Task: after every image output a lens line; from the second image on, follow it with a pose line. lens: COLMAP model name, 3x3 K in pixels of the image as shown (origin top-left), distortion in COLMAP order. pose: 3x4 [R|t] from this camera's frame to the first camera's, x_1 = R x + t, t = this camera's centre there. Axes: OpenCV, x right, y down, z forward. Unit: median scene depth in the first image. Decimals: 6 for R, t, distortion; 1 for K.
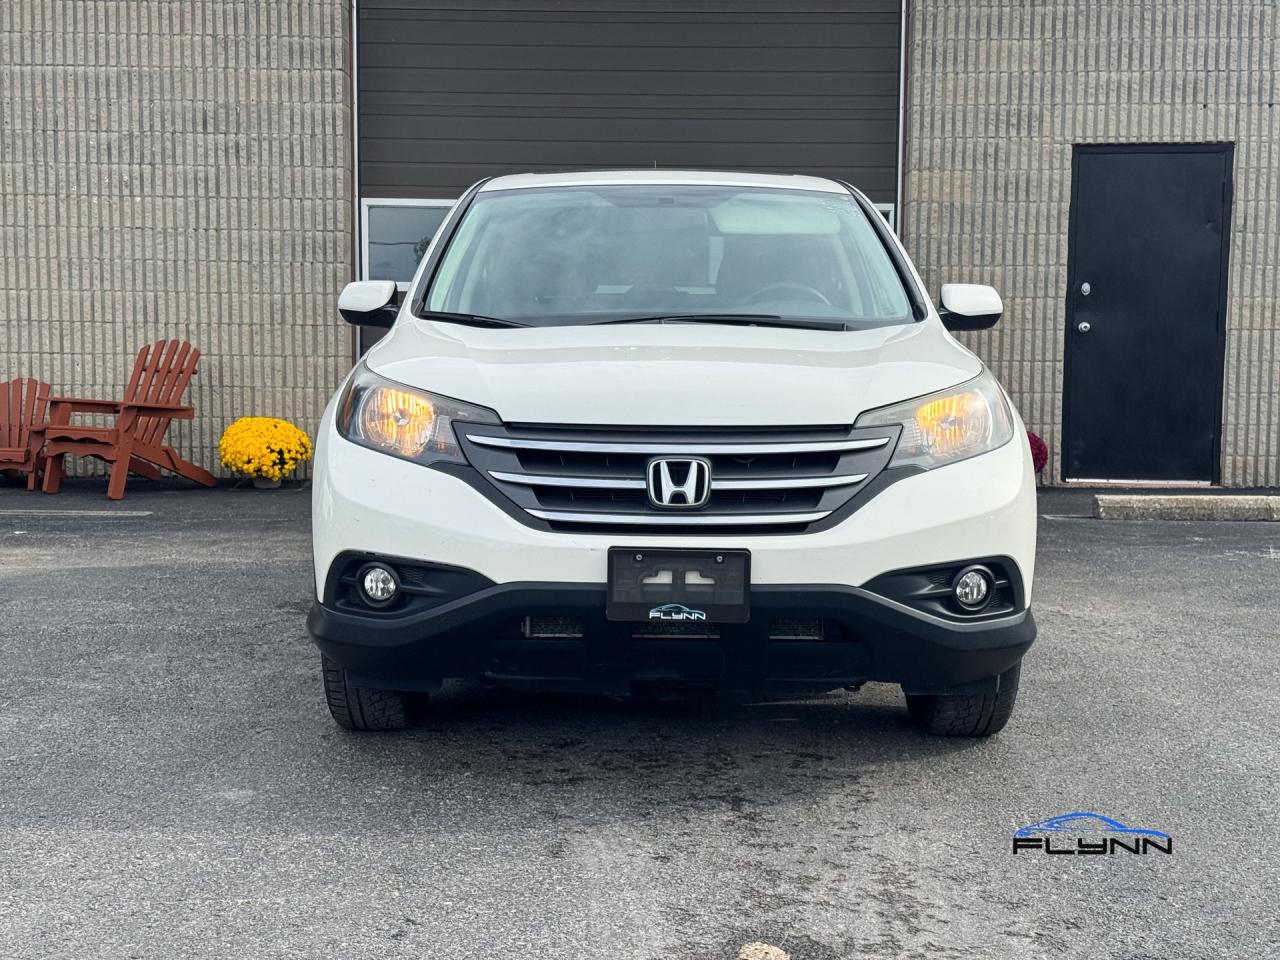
lens RADIAL K [[1739.0, 0, 629.5], [0, 1739.0, 495.9], [0, 0, 1]] dist [0.212671, -0.510965]
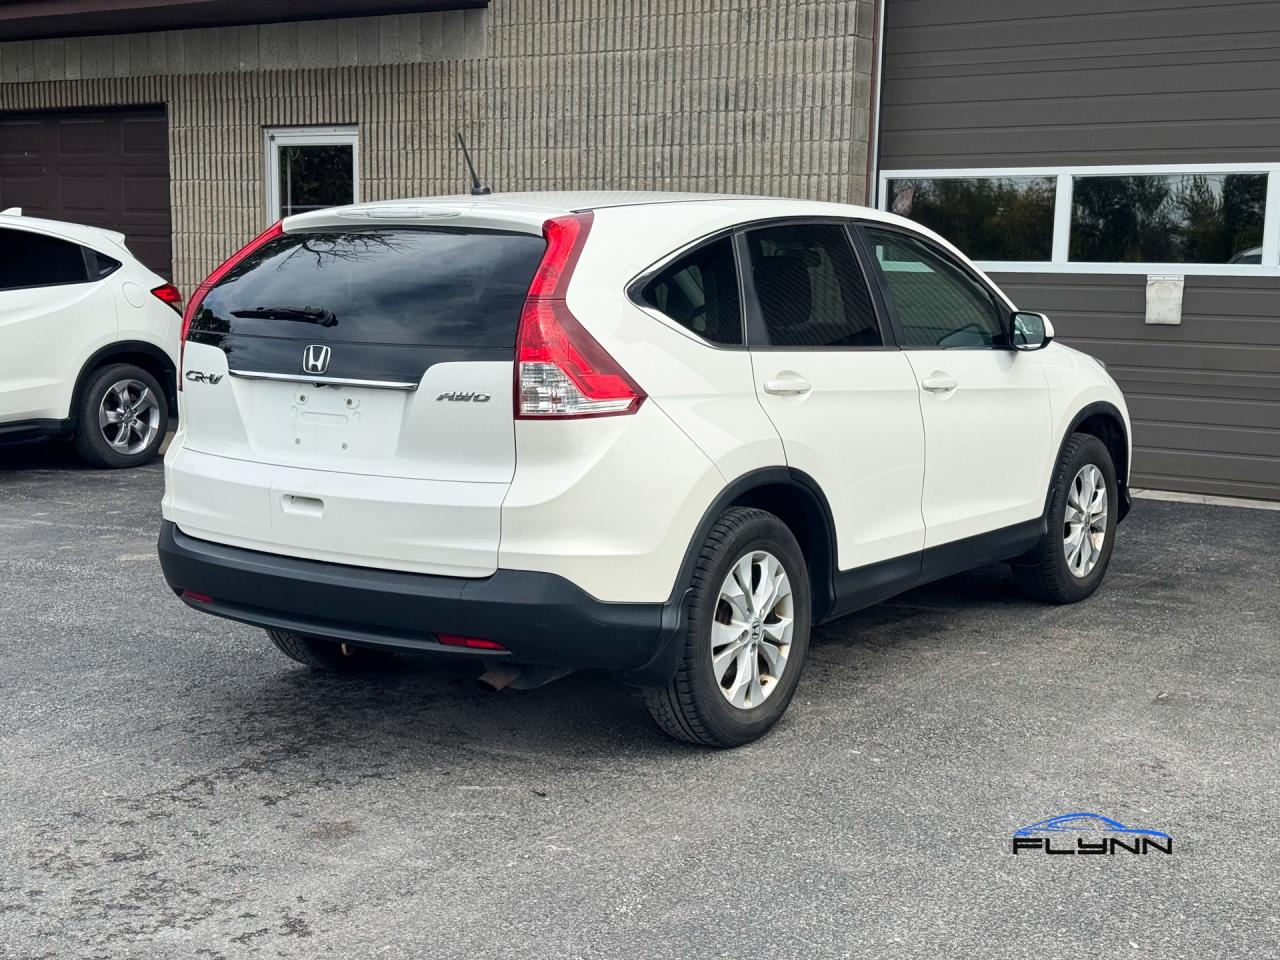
lens RADIAL K [[1755.6, 0, 636.3], [0, 1755.6, 484.5], [0, 0, 1]] dist [0.159192, -0.062804]
pose [[0.836646, 0.075821, -0.542472, 0.270378], [-0.055830, 0.997019, 0.053247, -0.047181], [0.544892, -0.014263, 0.838385, 0.141507]]
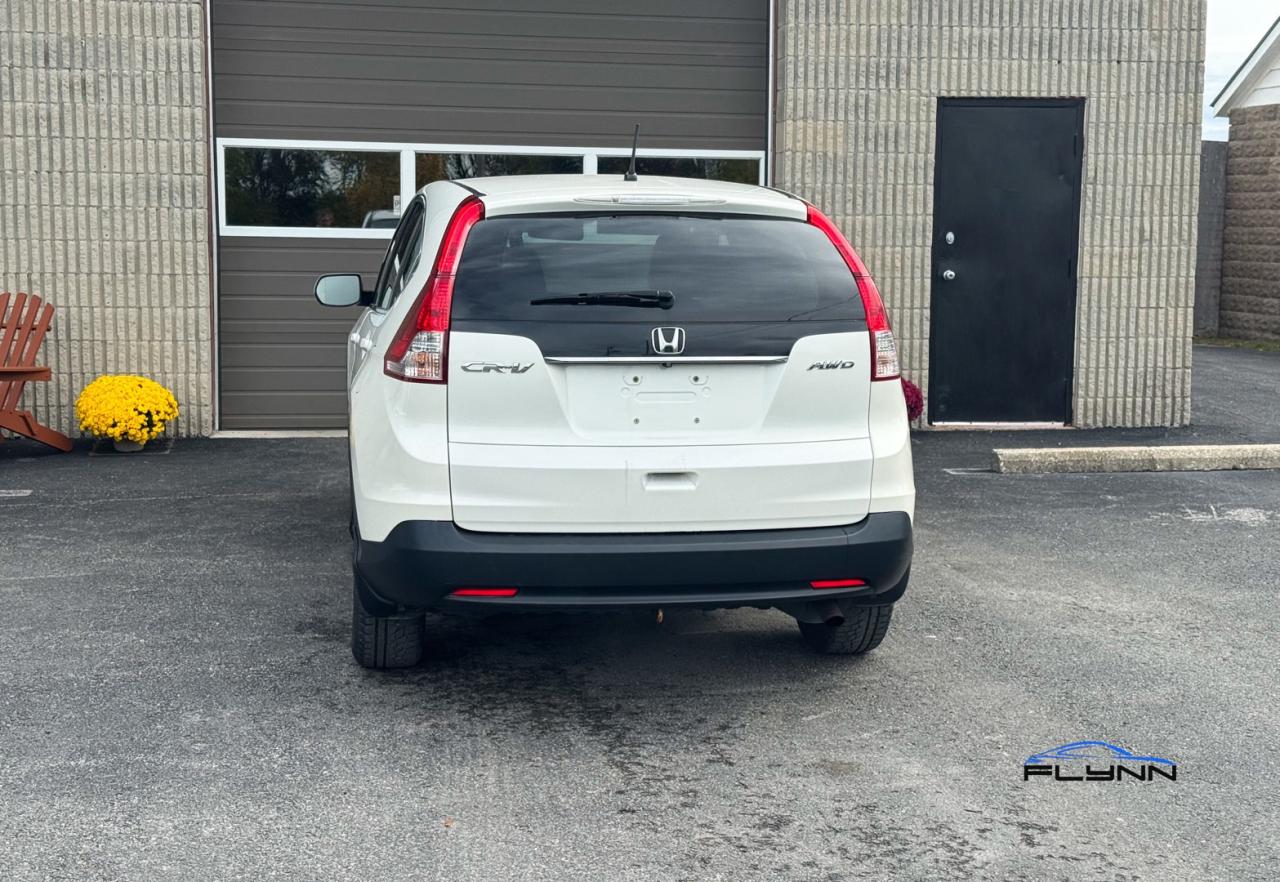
lens RADIAL K [[1748.6, 0, 626.7], [0, 1748.6, 400.2], [0, 0, 1]] dist [0.178001, -0.320447]
pose [[0.983083, -0.016820, 0.182387, -0.115237], [0.014028, 0.999764, 0.016587, -0.042703], [-0.182623, -0.013748, 0.983087, 0.025390]]
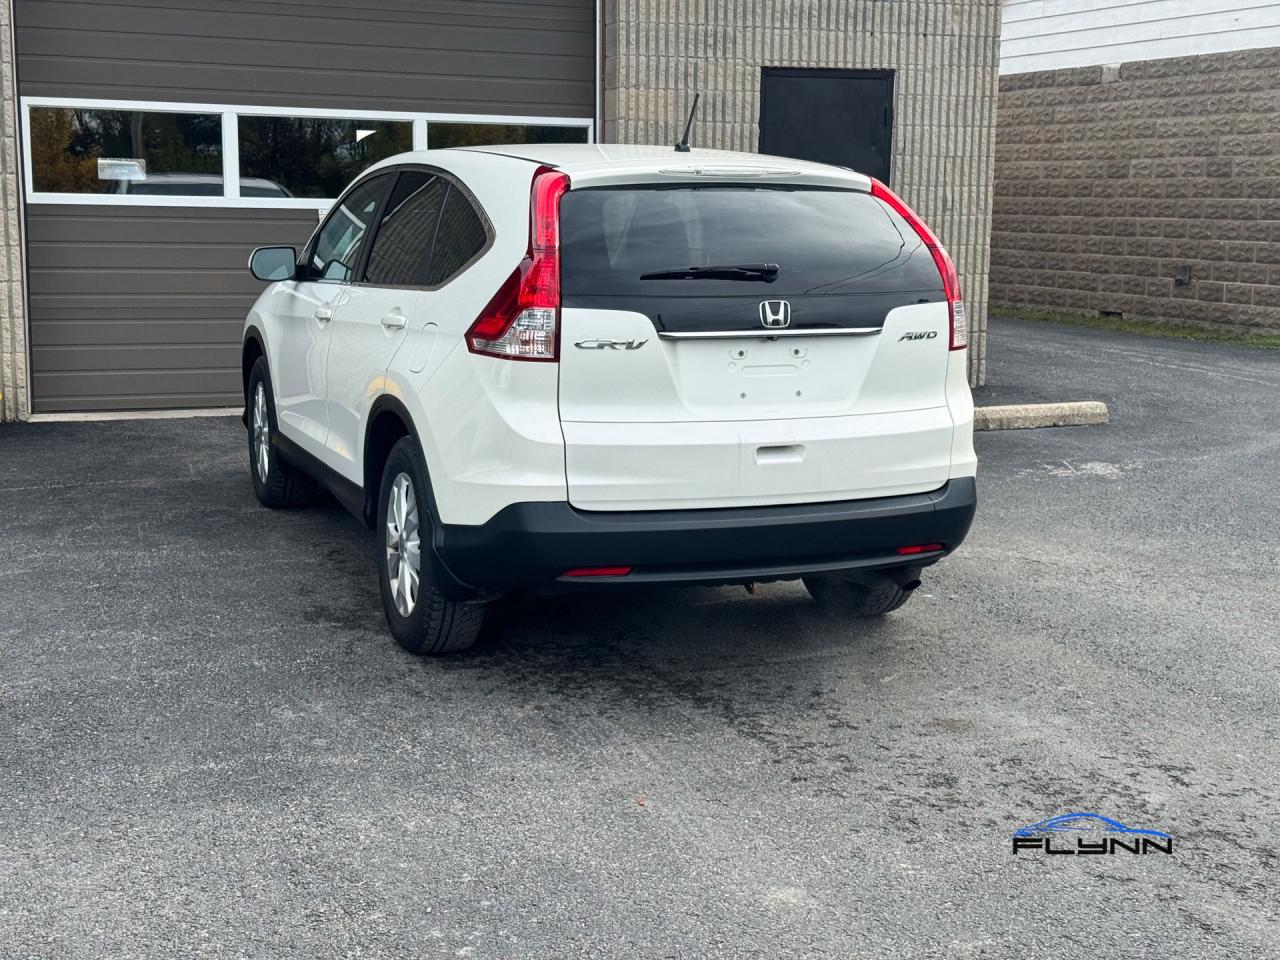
lens RADIAL K [[1742.6, 0, 624.9], [0, 1742.6, 475.7], [0, 0, 1]] dist [0.184253, -0.364346]
pose [[0.923772, -0.059114, 0.378352, -0.227016], [0.030043, 0.996156, 0.082288, -0.047076], [-0.381761, -0.064648, 0.921997, 0.062972]]
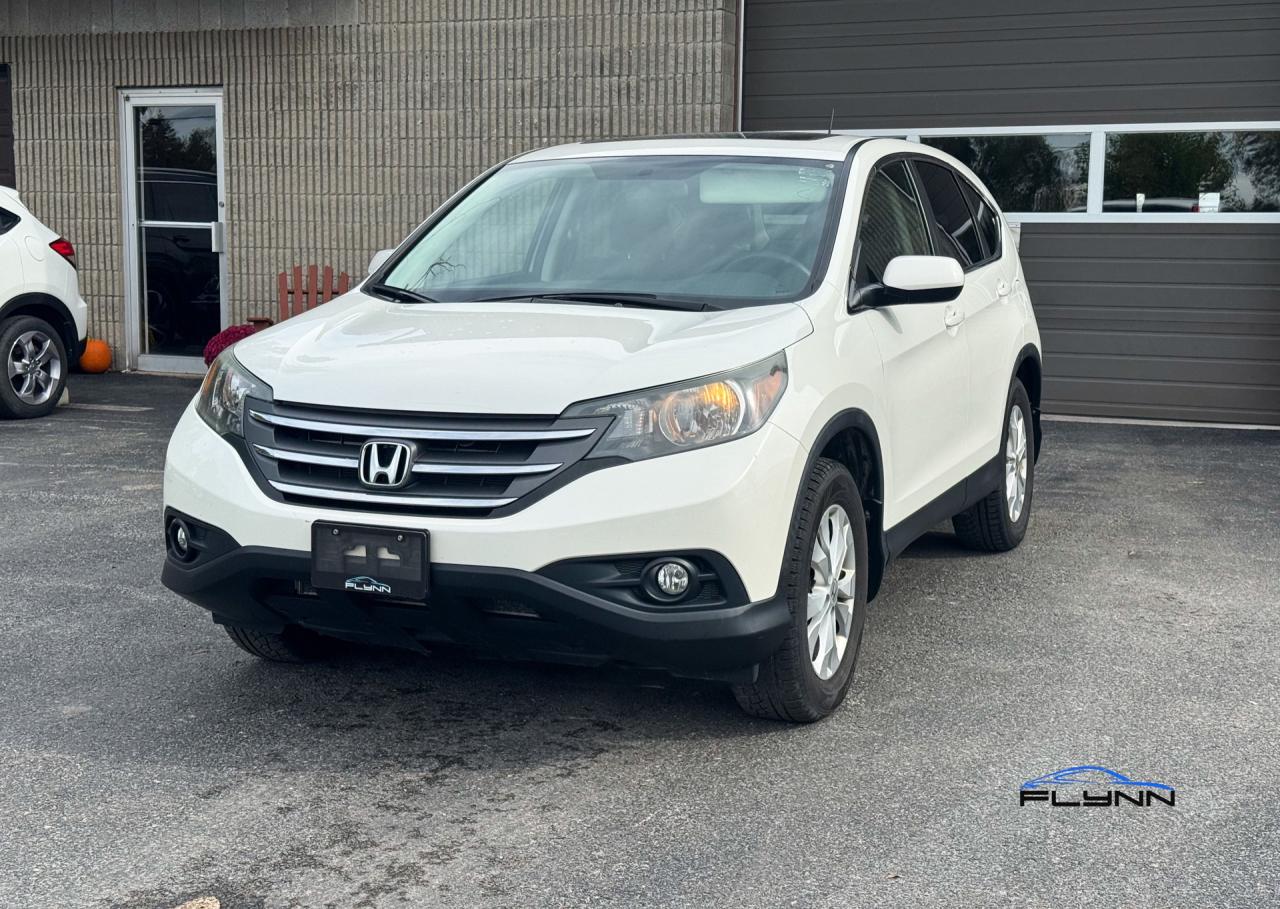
lens RADIAL K [[1744.0, 0, 637.3], [0, 1744.0, 426.3], [0, 0, 1]] dist [0.178951, -0.272504]
pose [[0.922799, 0.042326, -0.382949, 0.198452], [-0.034621, 0.999036, 0.026991, -0.022182], [0.383722, -0.011649, 0.923375, 0.019424]]
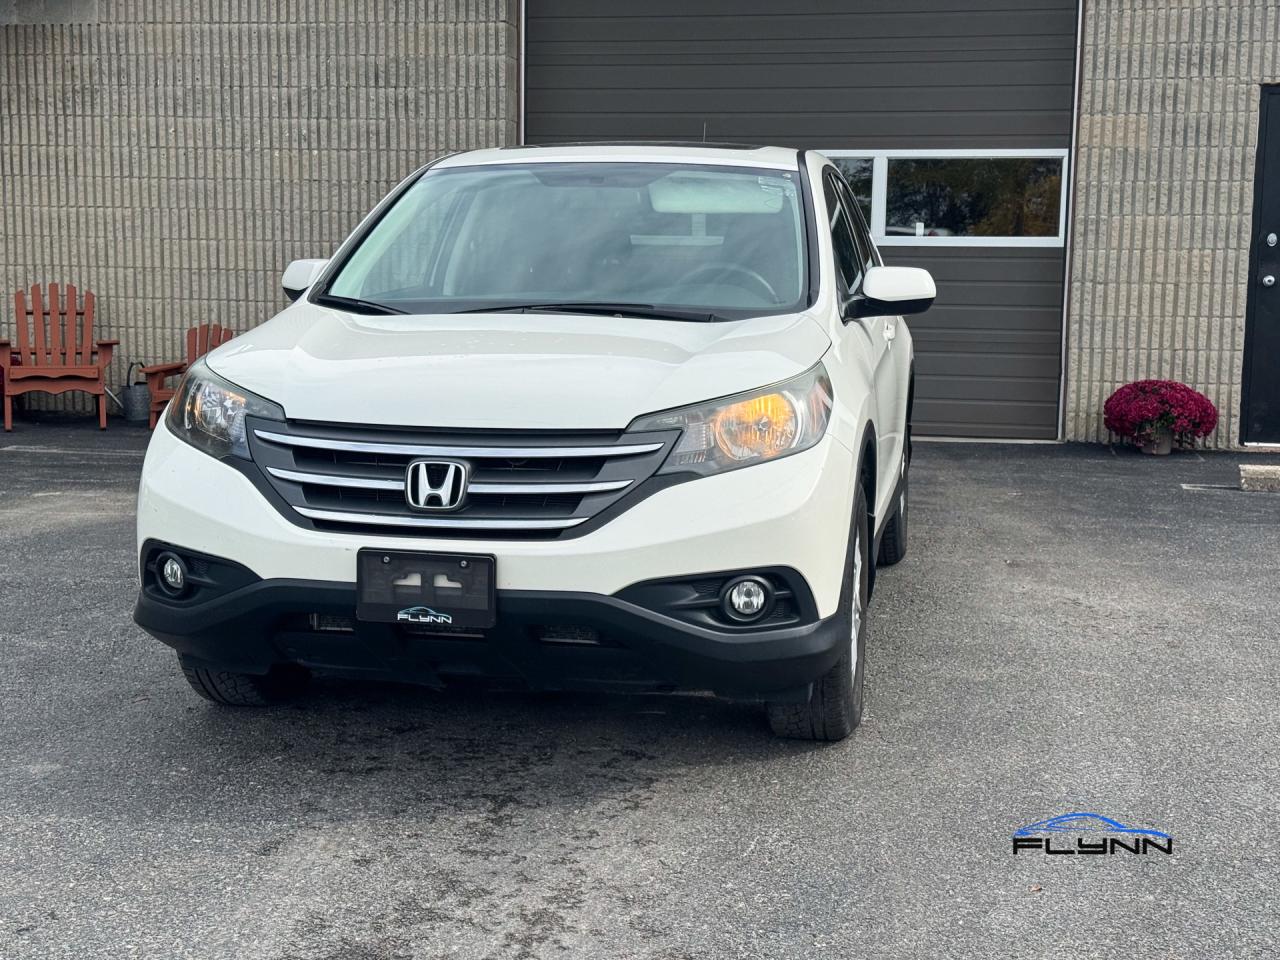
lens RADIAL K [[1739.7, 0, 656.3], [0, 1739.7, 490.5], [0, 0, 1]] dist [0.216513, -0.508739]
pose [[0.983000, 0.028767, -0.181340, 0.113015], [-0.021674, 0.998925, 0.040973, -0.016310], [0.182323, -0.036346, 0.982567, 0.012428]]
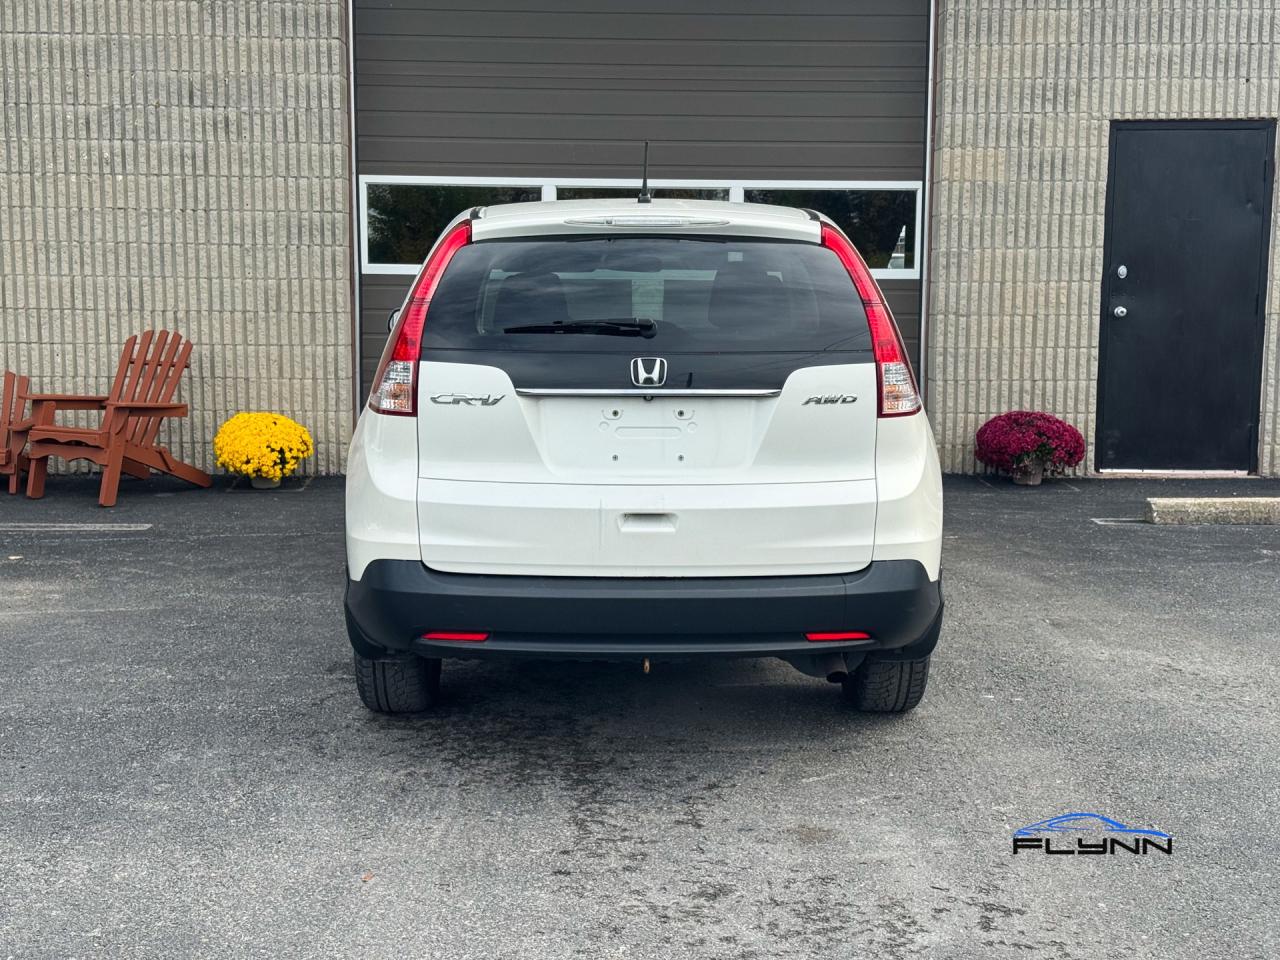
lens RADIAL K [[1743.3, 0, 645.1], [0, 1743.3, 494.5], [0, 0, 1]] dist [0.203886, -0.476571]
pose [[0.999016, -0.007963, 0.043622, -0.043537], [0.006108, 0.999078, 0.042485, -0.039021], [-0.043920, -0.042176, 0.998144, 0.046645]]
